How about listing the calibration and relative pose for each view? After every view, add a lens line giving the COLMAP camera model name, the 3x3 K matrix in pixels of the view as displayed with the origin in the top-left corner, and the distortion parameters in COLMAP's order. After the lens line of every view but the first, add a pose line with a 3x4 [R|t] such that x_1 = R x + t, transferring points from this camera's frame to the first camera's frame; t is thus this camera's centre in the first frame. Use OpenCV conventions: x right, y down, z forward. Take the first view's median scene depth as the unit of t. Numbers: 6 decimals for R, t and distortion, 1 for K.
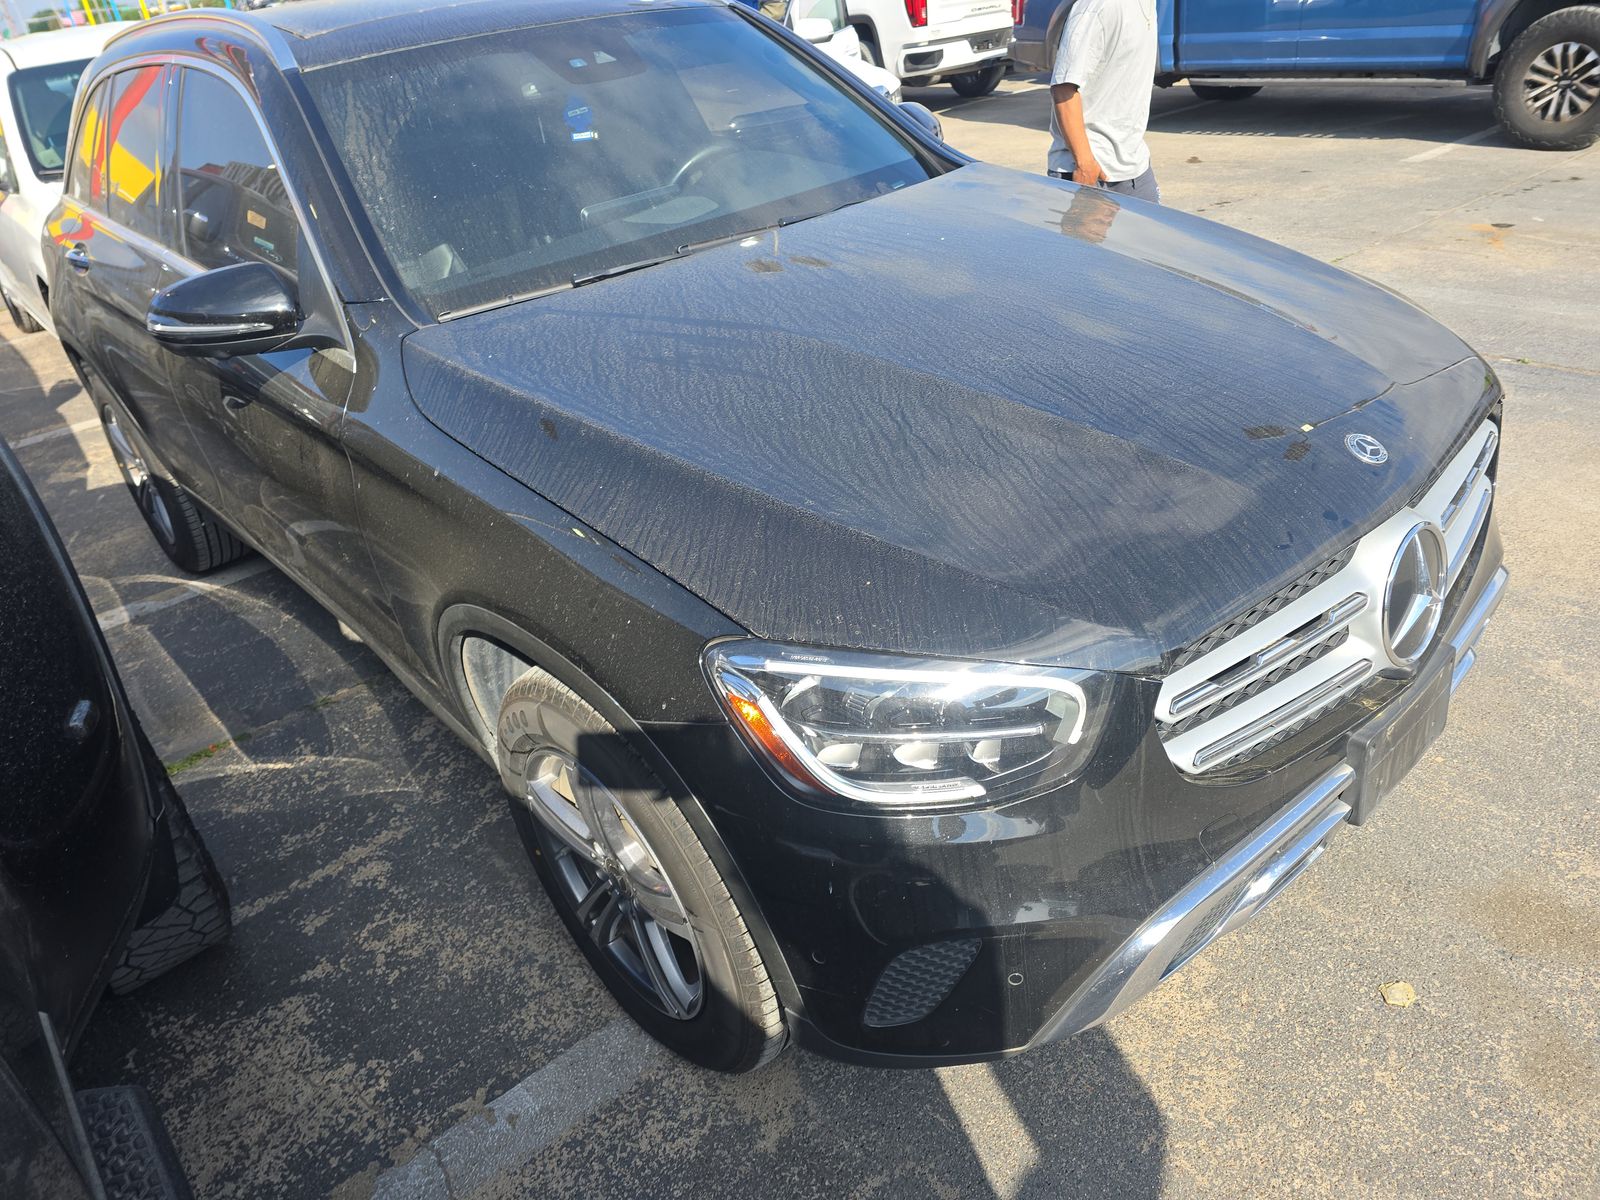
lens RADIAL K [[1070.8, 0, 800.0], [0, 1070.8, 600.0], [0, 0, 1]] dist [0.042301, -0.045607]
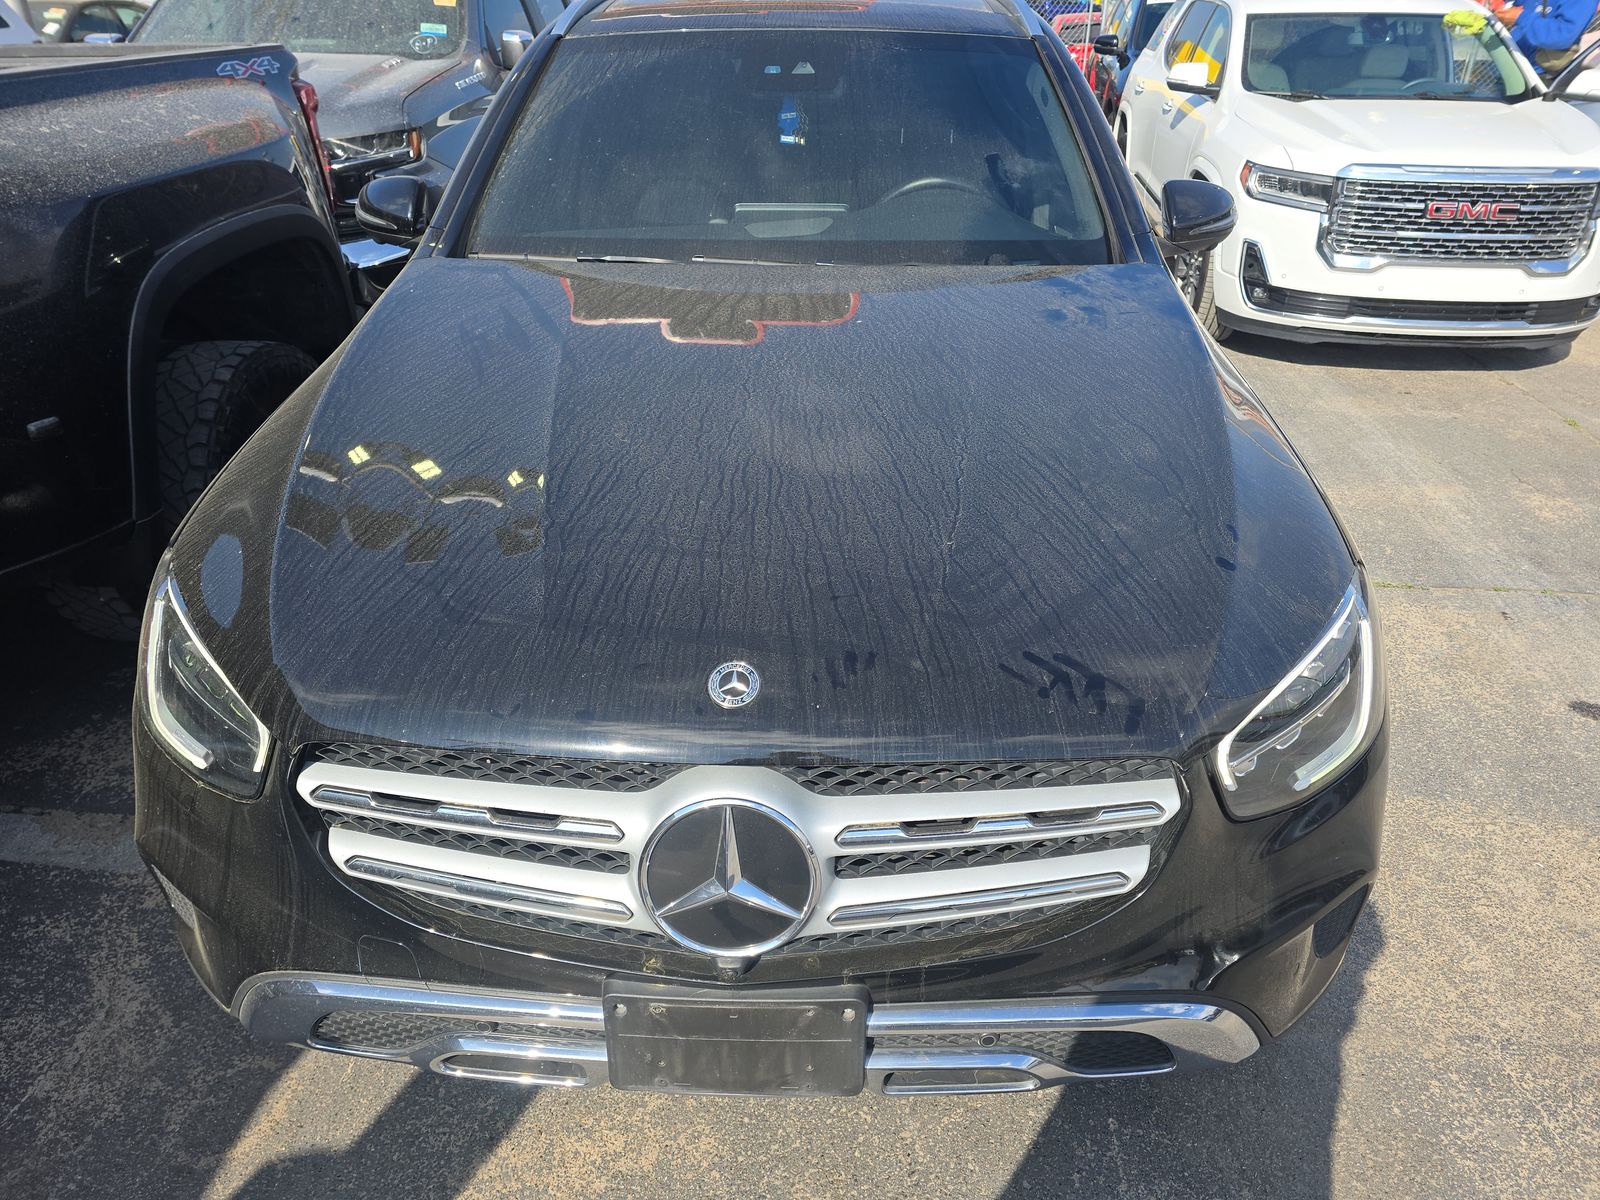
lens RADIAL K [[1070.8, 0, 800.0], [0, 1070.8, 600.0], [0, 0, 1]] dist [0.042301, -0.045607]
pose [[0.707368, 0.436369, -0.556069, 0.791802], [-0.426023, 0.890946, 0.157222, -0.278325], [0.564035, 0.125684, 0.816130, 0.295524]]
